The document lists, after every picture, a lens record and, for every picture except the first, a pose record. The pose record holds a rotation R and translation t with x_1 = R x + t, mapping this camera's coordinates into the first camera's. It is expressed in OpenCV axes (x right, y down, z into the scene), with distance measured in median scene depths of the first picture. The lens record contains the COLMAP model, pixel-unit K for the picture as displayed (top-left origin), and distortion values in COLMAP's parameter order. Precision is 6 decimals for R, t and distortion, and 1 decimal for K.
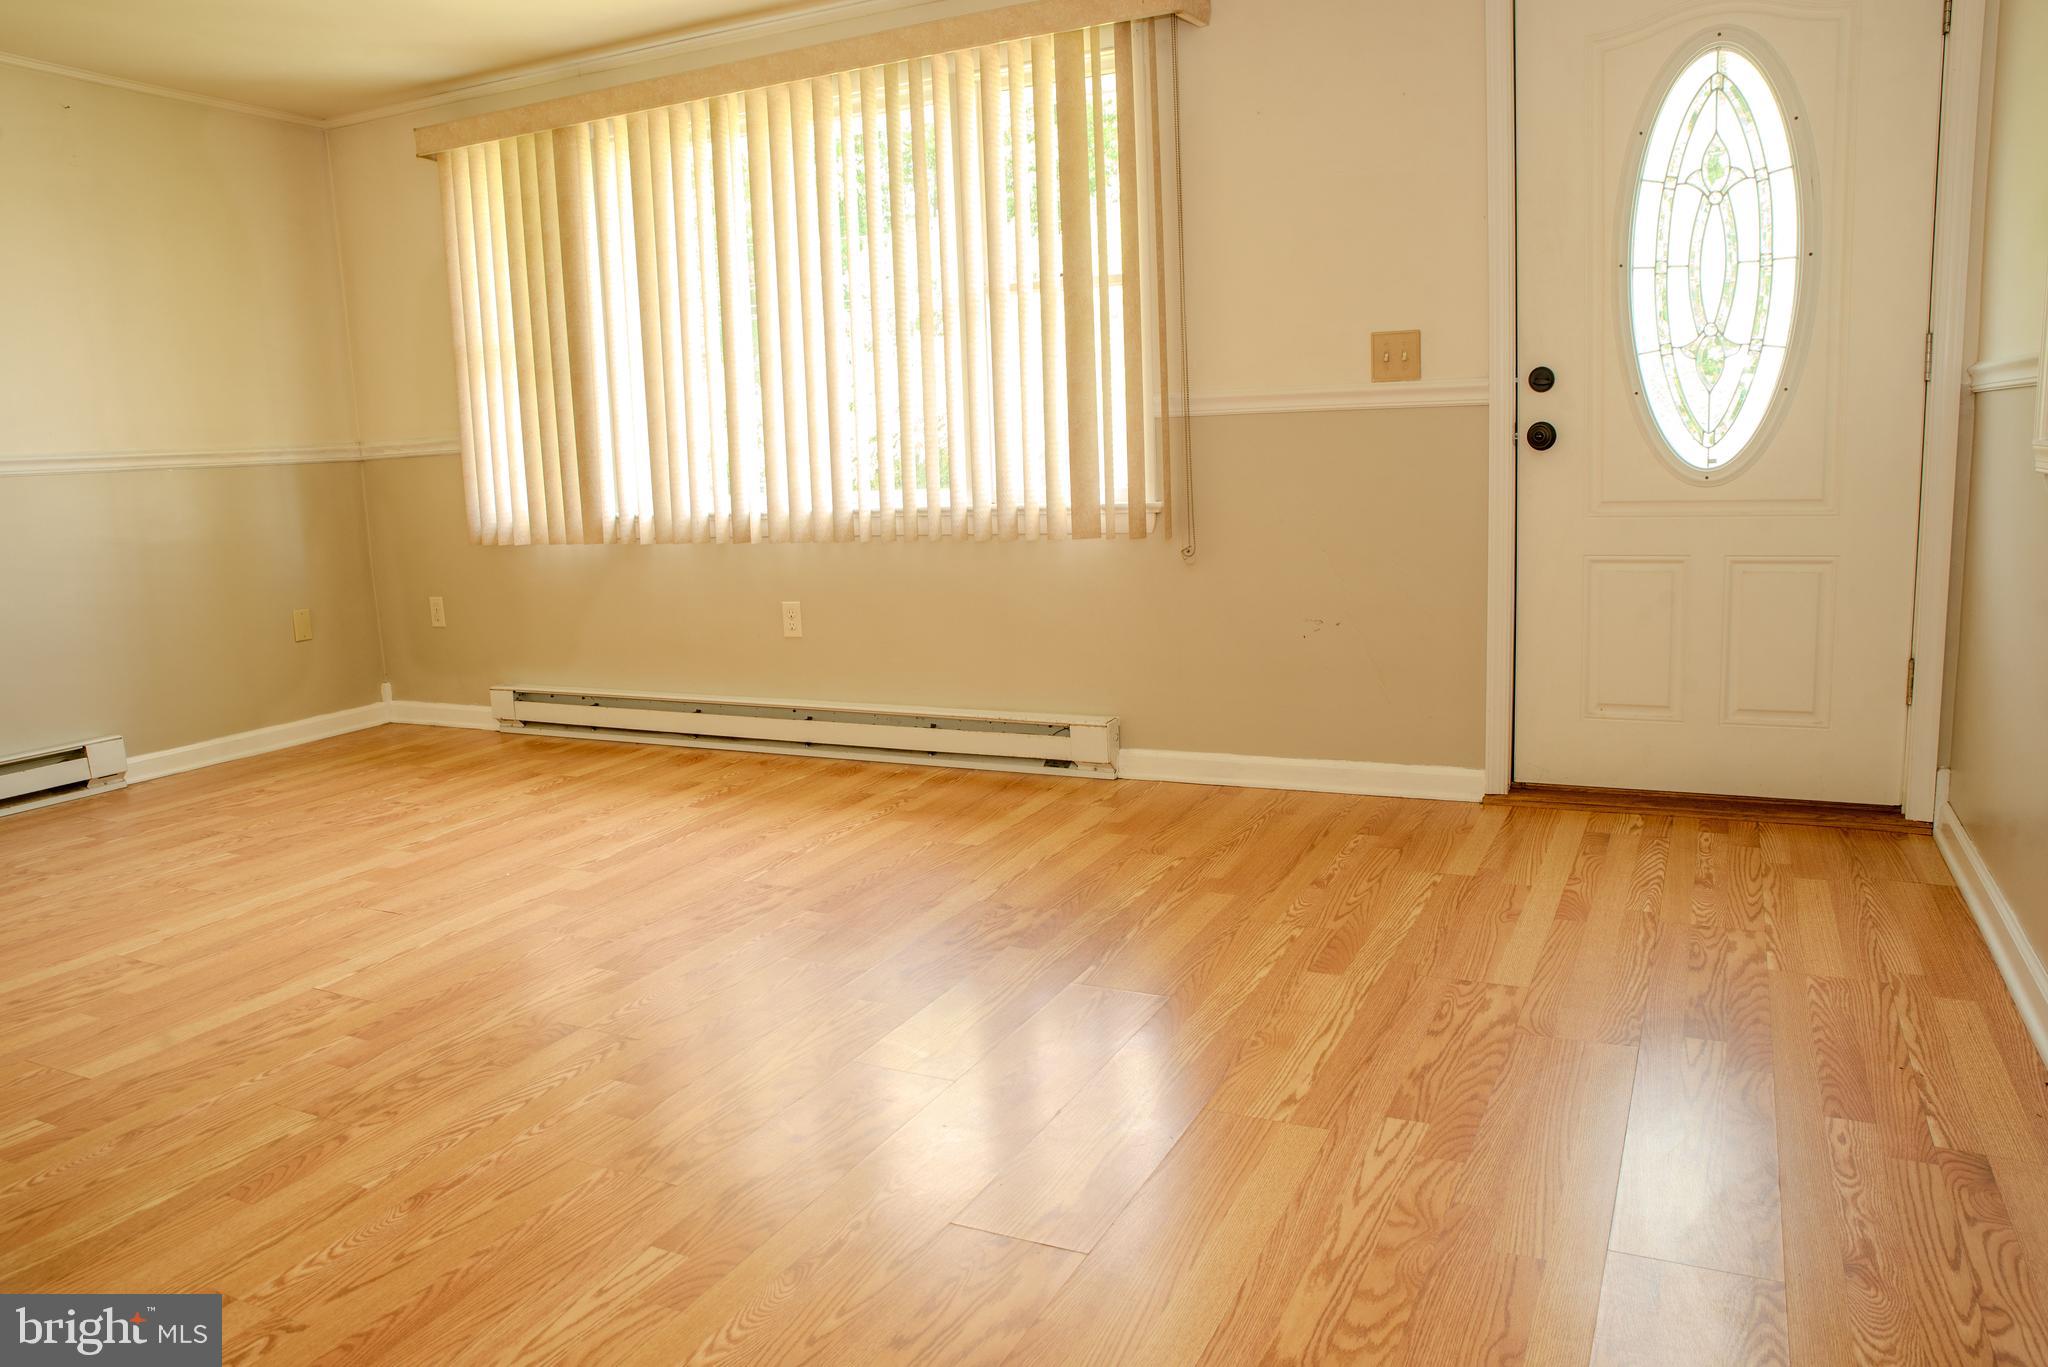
lens RADIAL K [[1421.6, 0, 1033.5], [0, 1421.6, 679.9], [0, 0, 1]] dist [-0.098347, 0.041109]
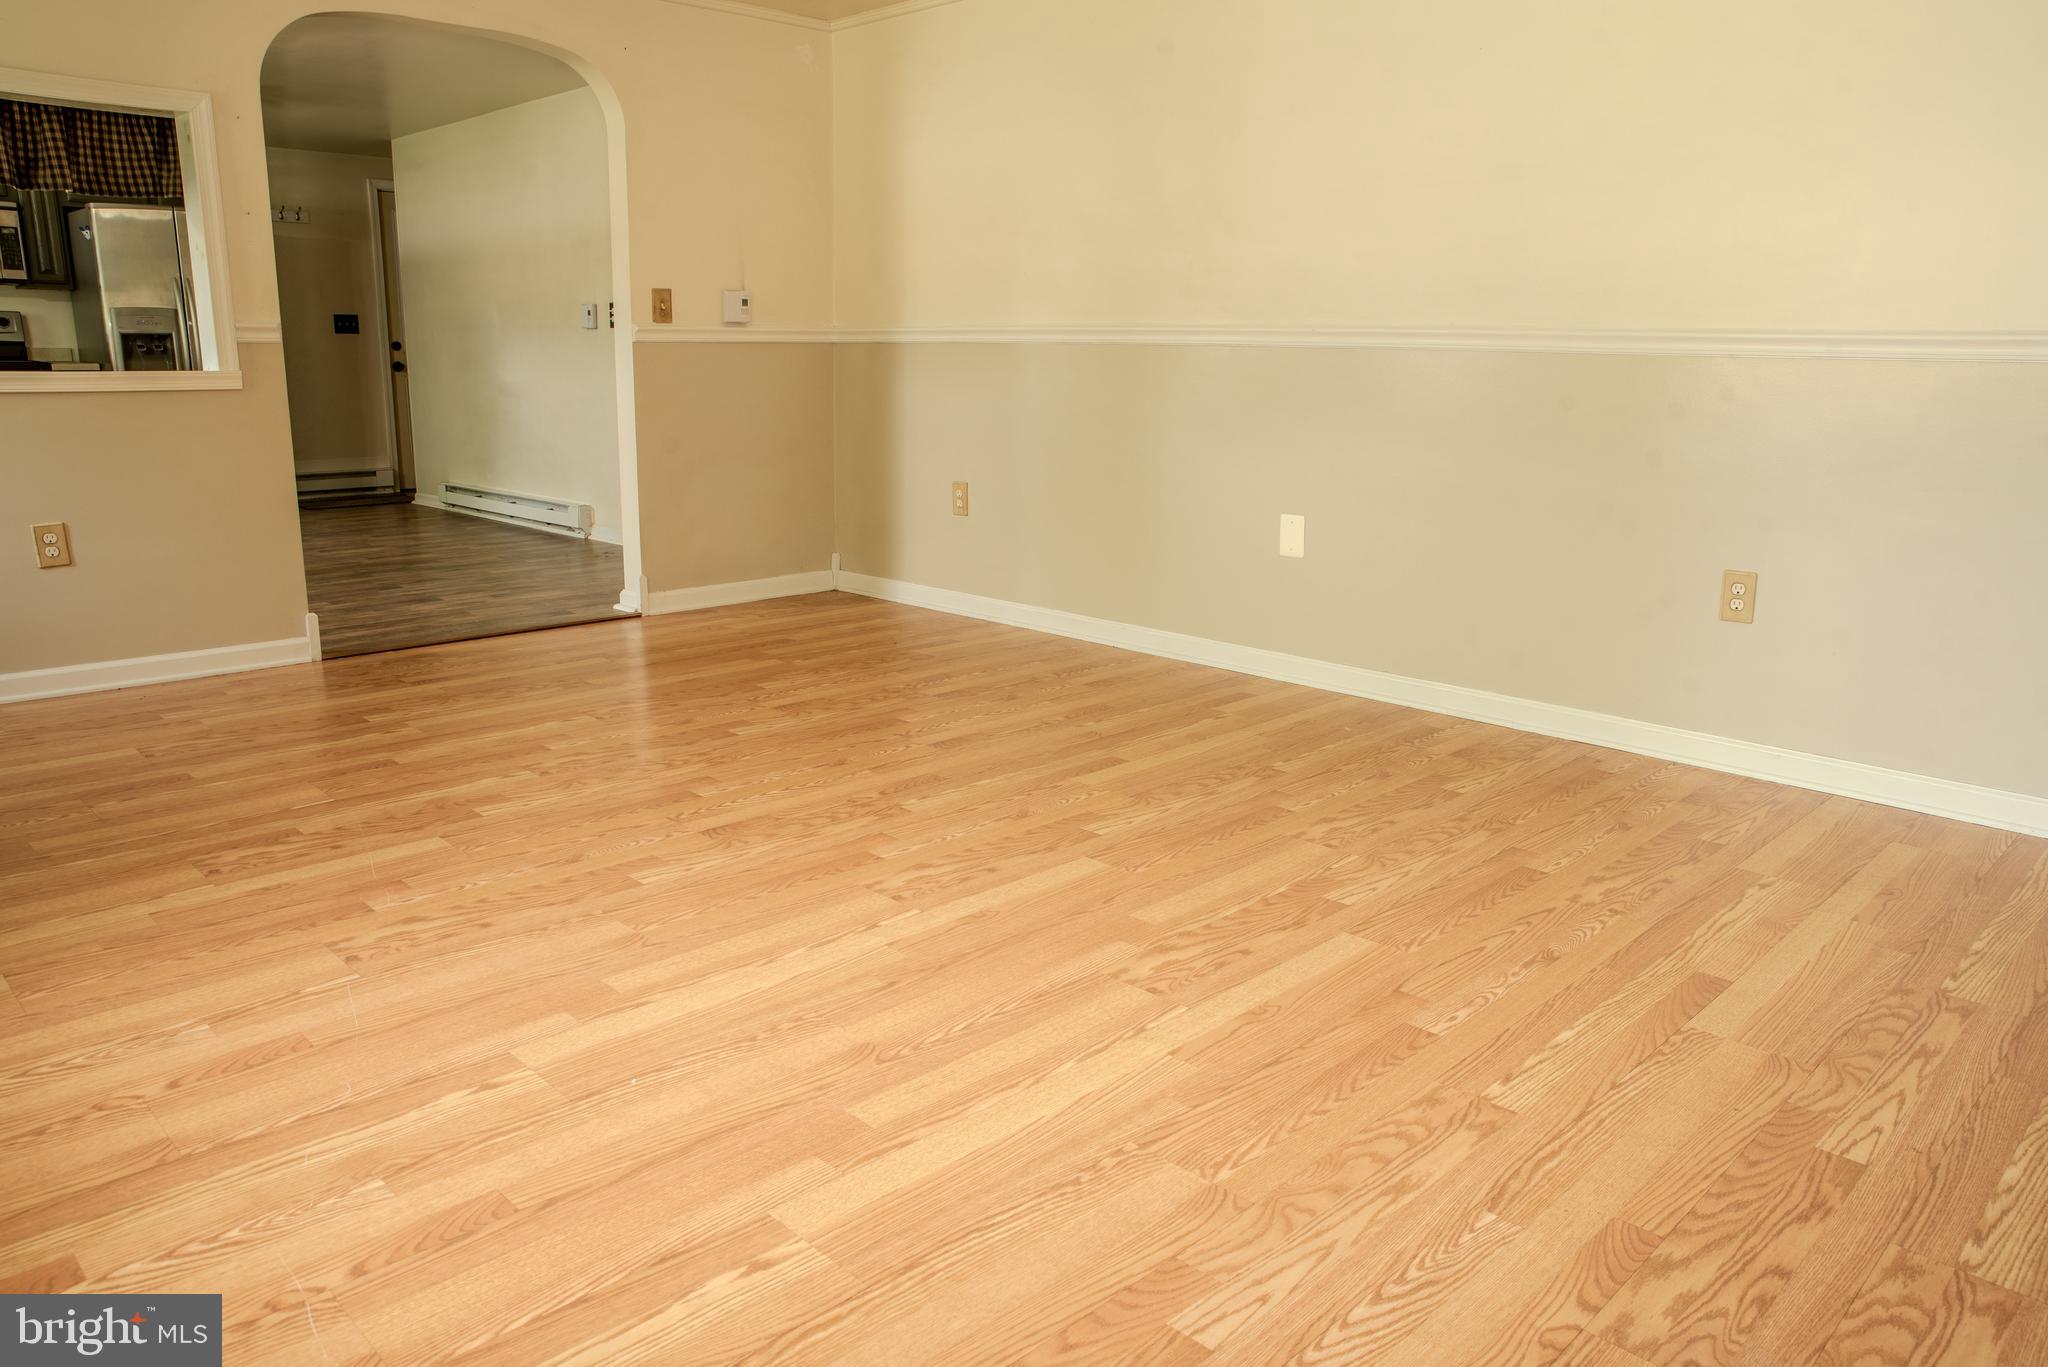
lens RADIAL K [[1421.6, 0, 1021.1], [0, 1421.6, 688.5], [0, 0, 1]] dist [-0.098347, 0.041109]
pose [[-0.943852, -0.053064, 0.326079, -0.912725], [0.073360, 0.928711, 0.363476, -0.267656], [-0.322120, 0.366989, -0.872673, 1.806063]]
